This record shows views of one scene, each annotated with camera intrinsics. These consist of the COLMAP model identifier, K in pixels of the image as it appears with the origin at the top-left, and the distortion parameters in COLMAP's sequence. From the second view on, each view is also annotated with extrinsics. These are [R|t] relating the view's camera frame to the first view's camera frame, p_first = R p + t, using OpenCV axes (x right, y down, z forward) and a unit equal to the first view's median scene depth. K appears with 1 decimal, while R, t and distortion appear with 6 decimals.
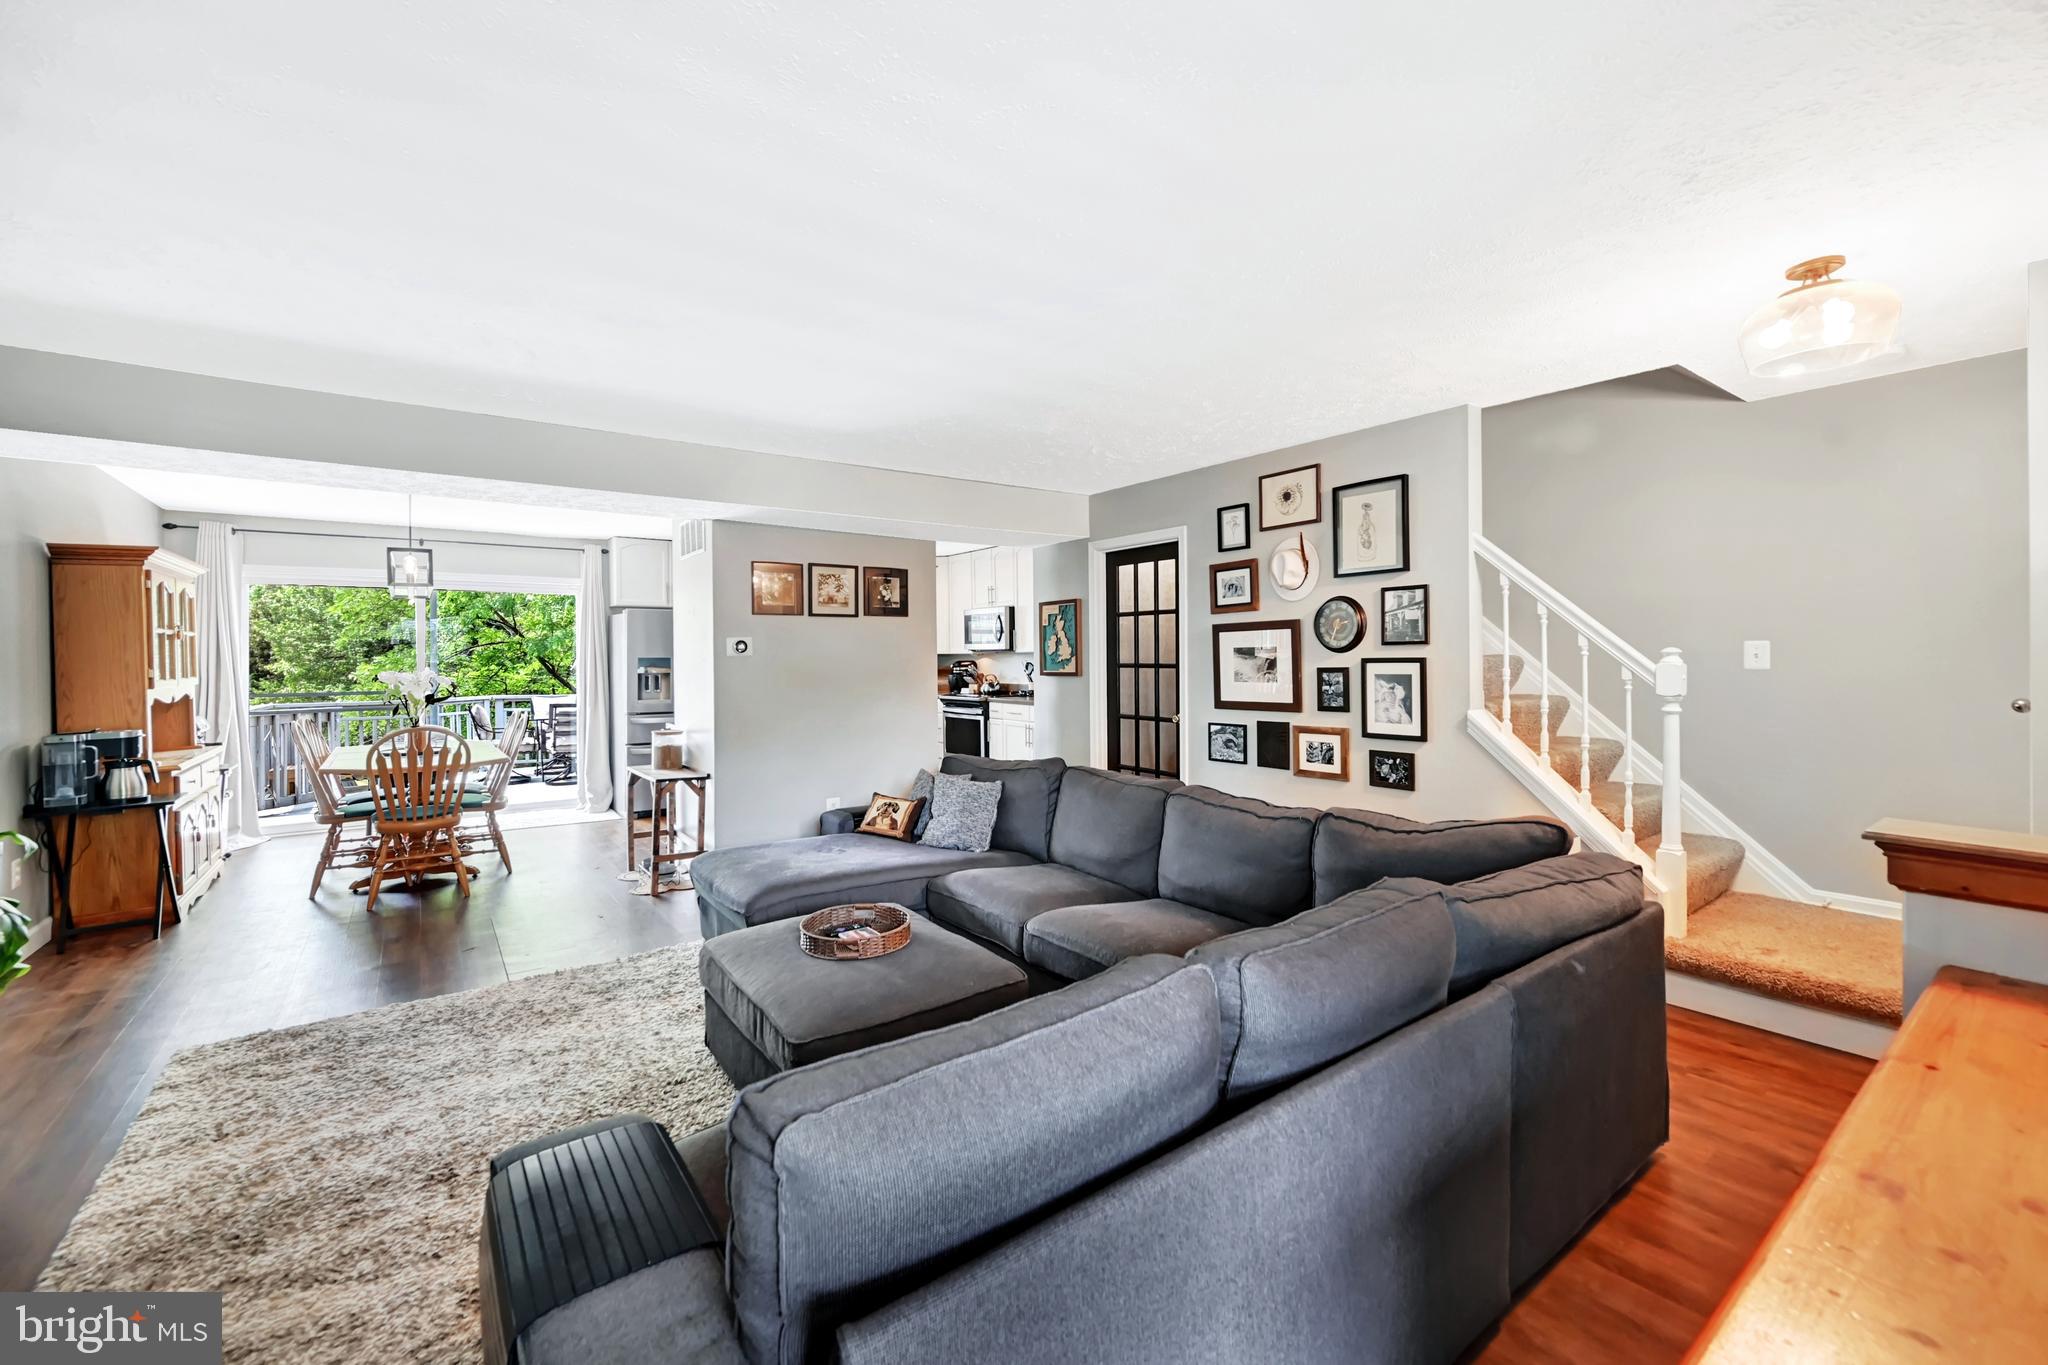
lens RADIAL K [[849.1, 0, 1021.6], [0, 849.1, 637.0], [0, 0, 1]] dist [-0.000708, 0.000046]
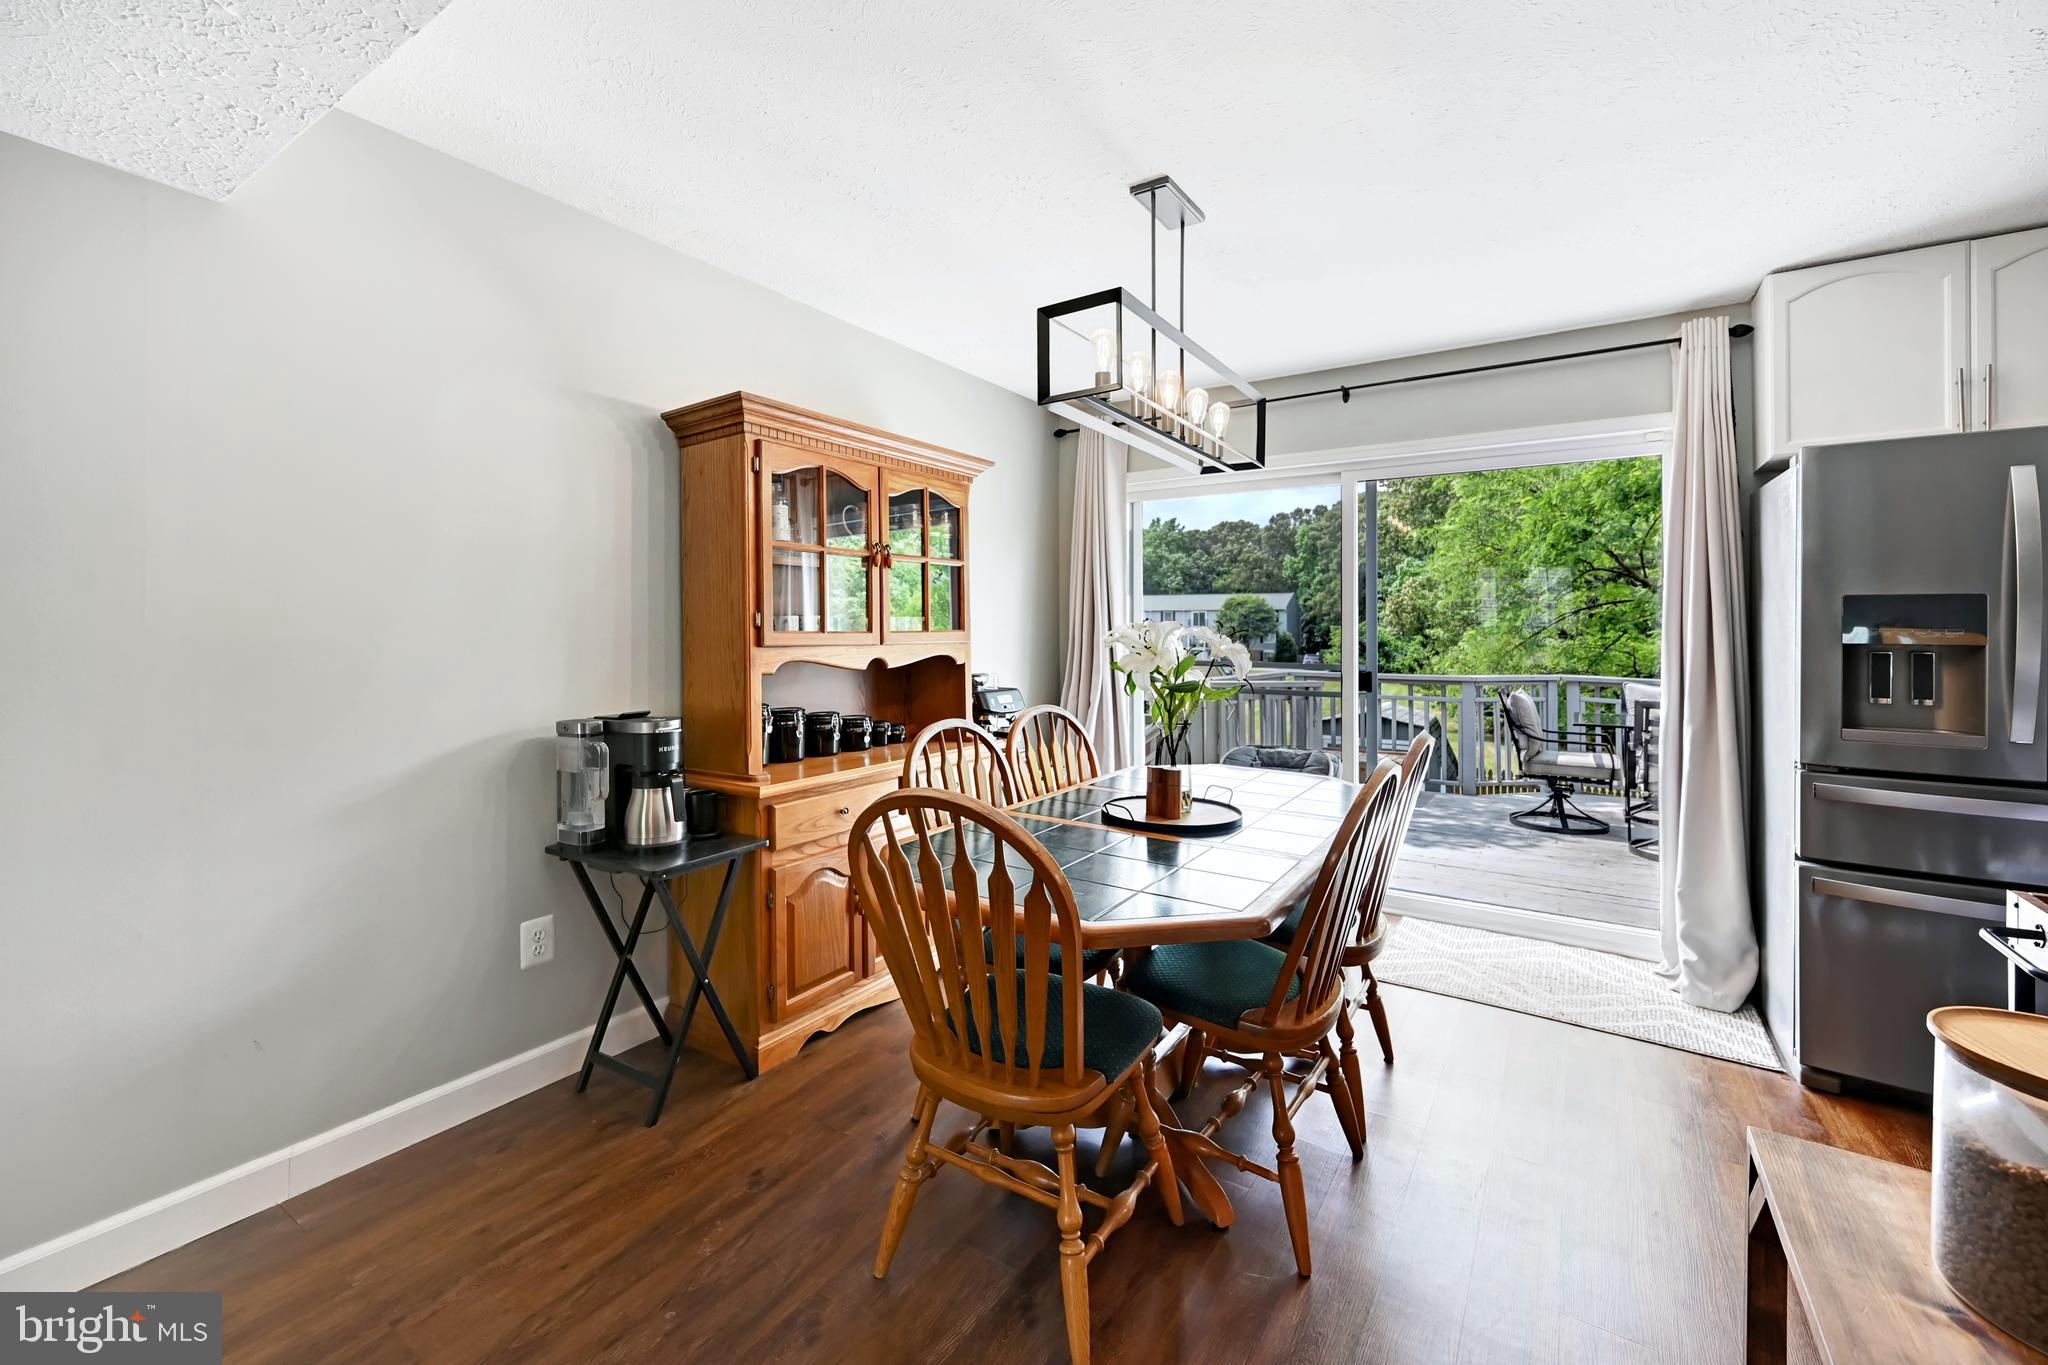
lens RADIAL K [[849.1, 0, 1021.6], [0, 849.1, 637.0], [0, 0, 1]] dist [-0.000708, 0.000046]
pose [[0.365291, 0.016275, -0.930751, -0.237615], [0.016709, 0.999571, 0.024036, 0.024175], [0.930743, -0.024331, 0.364863, 0.527726]]
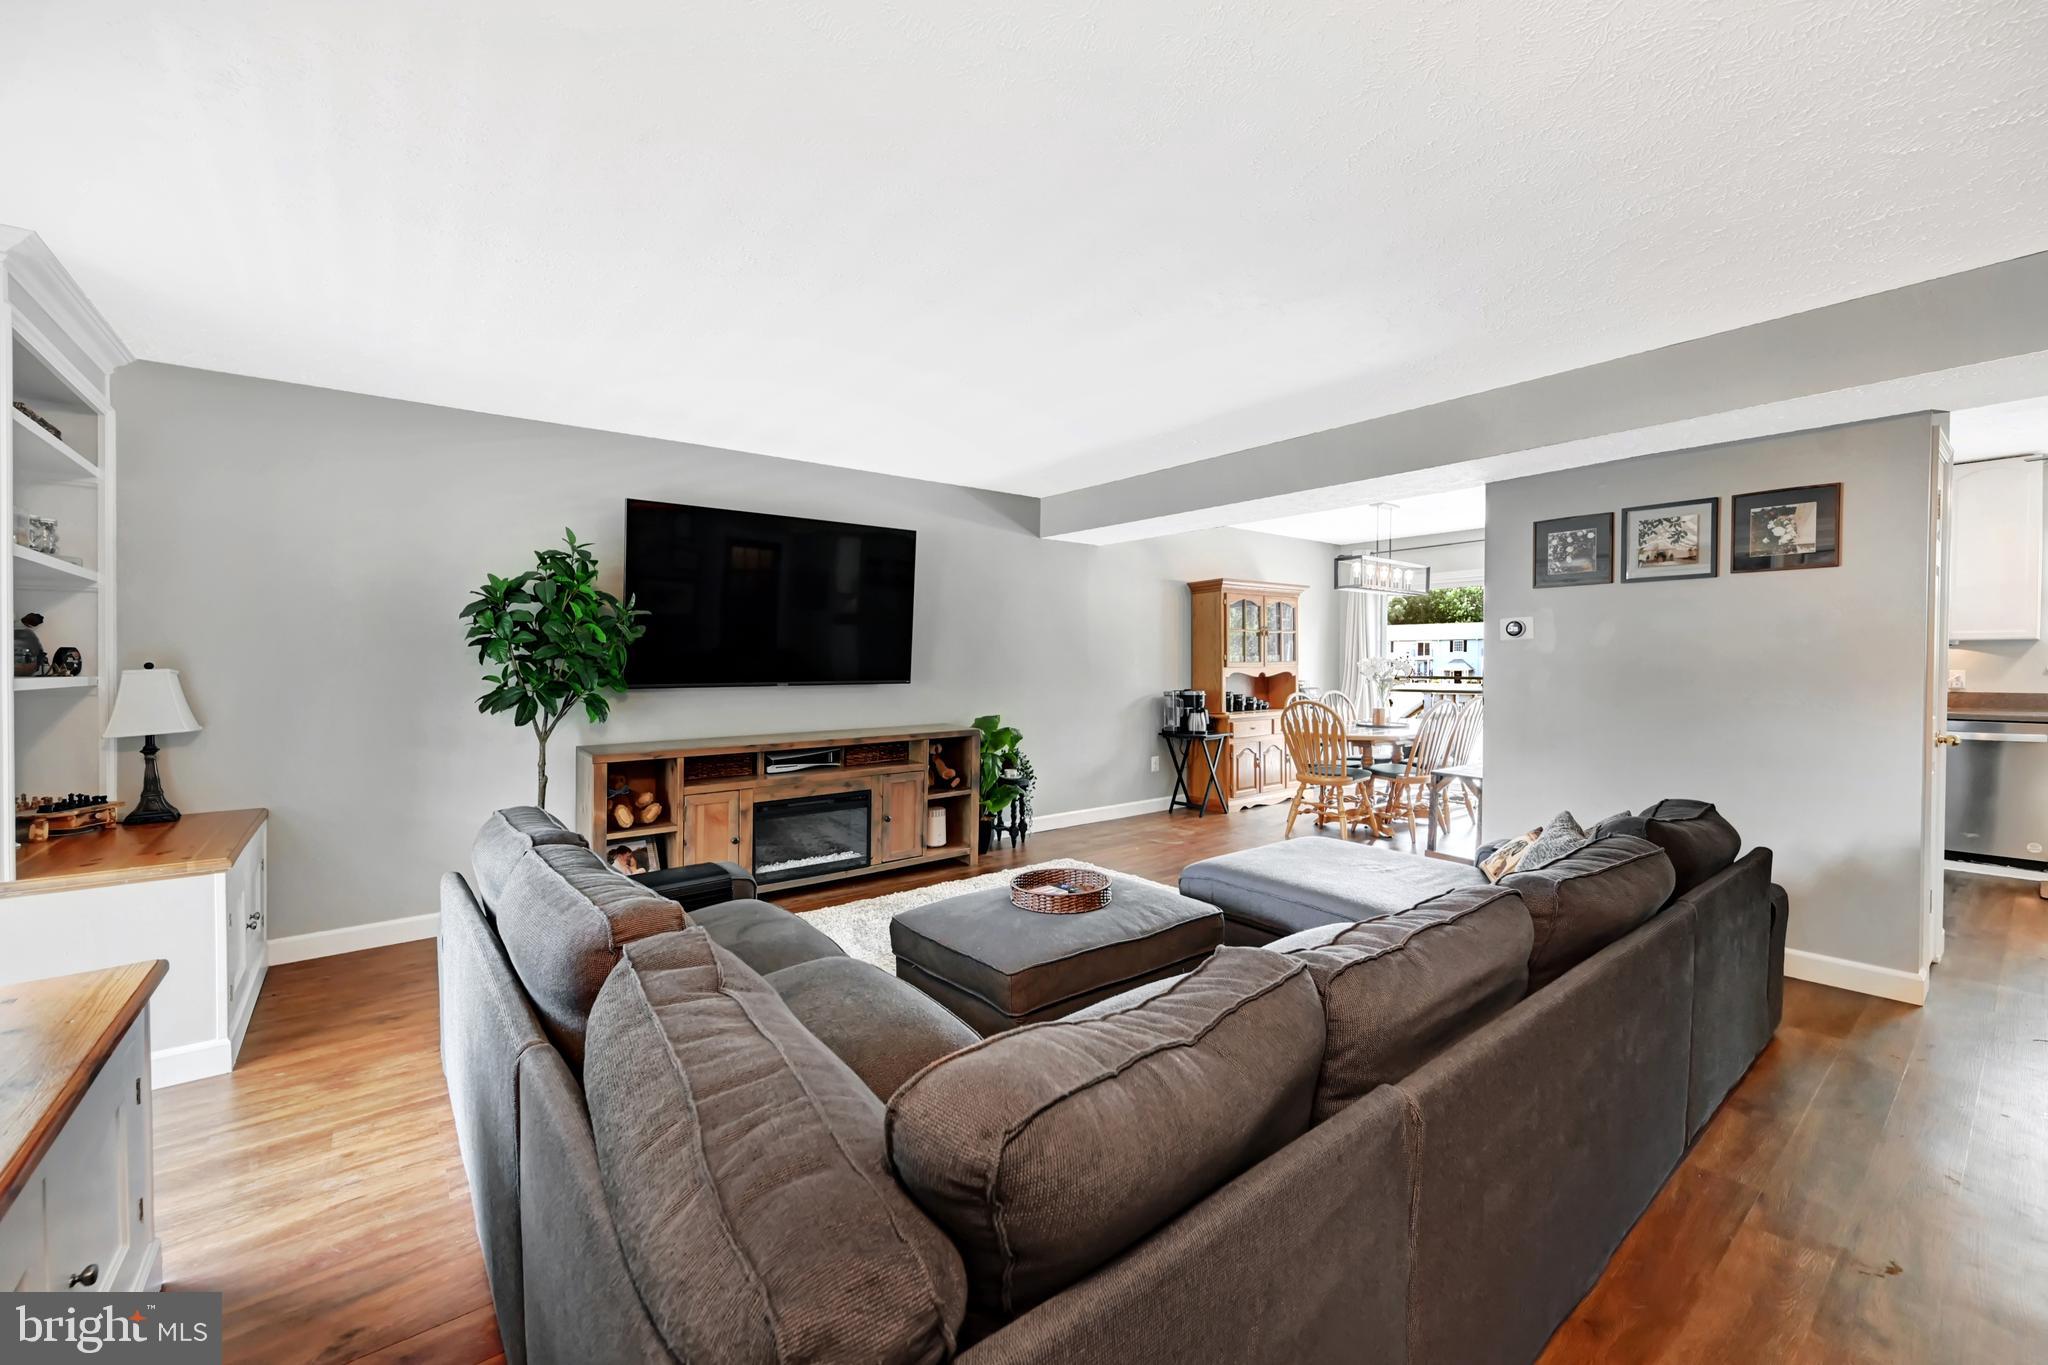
lens RADIAL K [[818.3, 0, 1024.0], [0, 818.3, 682.5], [0, 0, 1]] dist [0.000558, 0.000017]
pose [[0.050241, 0.033081, -0.998189, 0.274681], [0.025751, 0.999076, 0.034406, 0.014817], [0.998405, -0.027433, 0.049343, 0.299502]]
